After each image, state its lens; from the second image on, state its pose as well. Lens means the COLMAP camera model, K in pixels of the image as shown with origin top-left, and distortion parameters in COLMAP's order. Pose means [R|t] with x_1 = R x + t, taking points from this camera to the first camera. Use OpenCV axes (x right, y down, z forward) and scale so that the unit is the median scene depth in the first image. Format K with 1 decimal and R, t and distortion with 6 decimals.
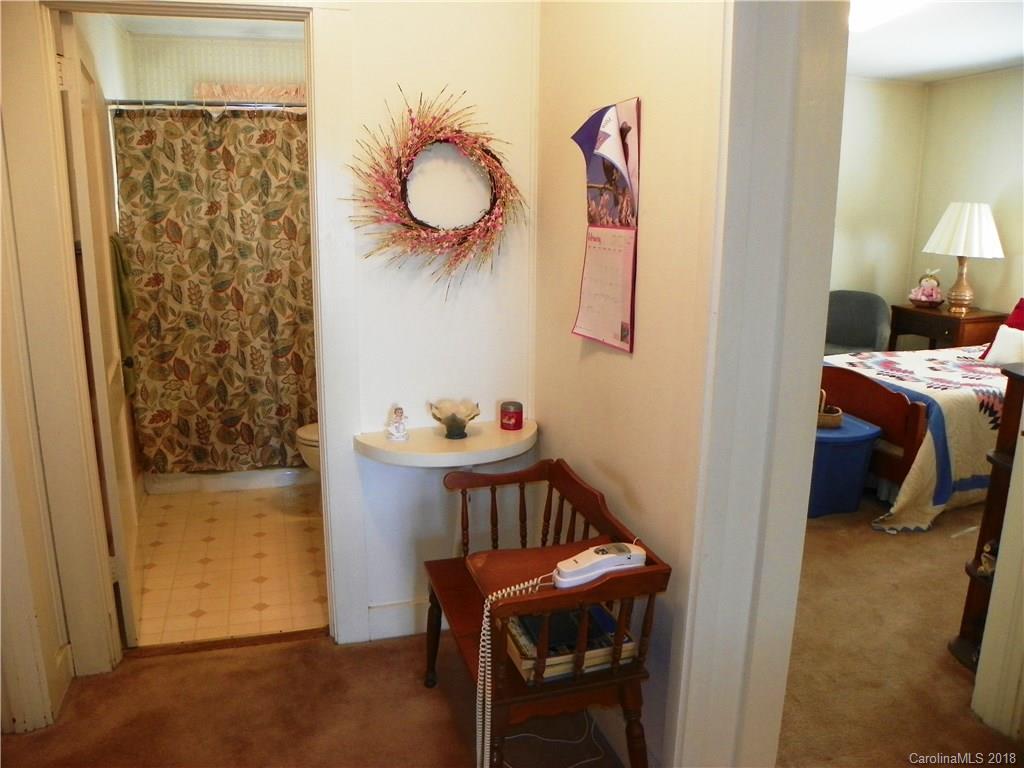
lens RADIAL K [[783.0, 0, 510.6], [0, 783.0, 373.5], [0, 0, 1]] dist [-0.162601, 0.112267]
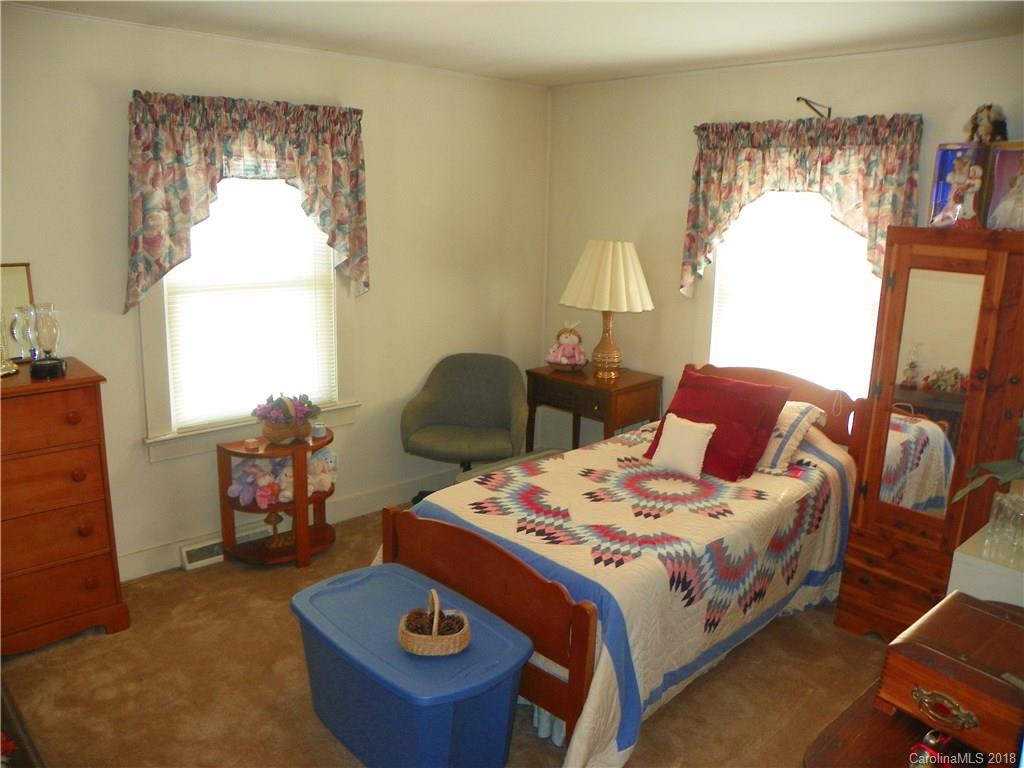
lens RADIAL K [[783.0, 0, 510.6], [0, 783.0, 373.5], [0, 0, 1]] dist [-0.162601, 0.112267]
pose [[0.898179, -0.079073, 0.432460, 0.176988], [0.079314, 0.996696, 0.017514, -0.128480], [-0.432416, 0.018569, 0.901483, 0.352347]]
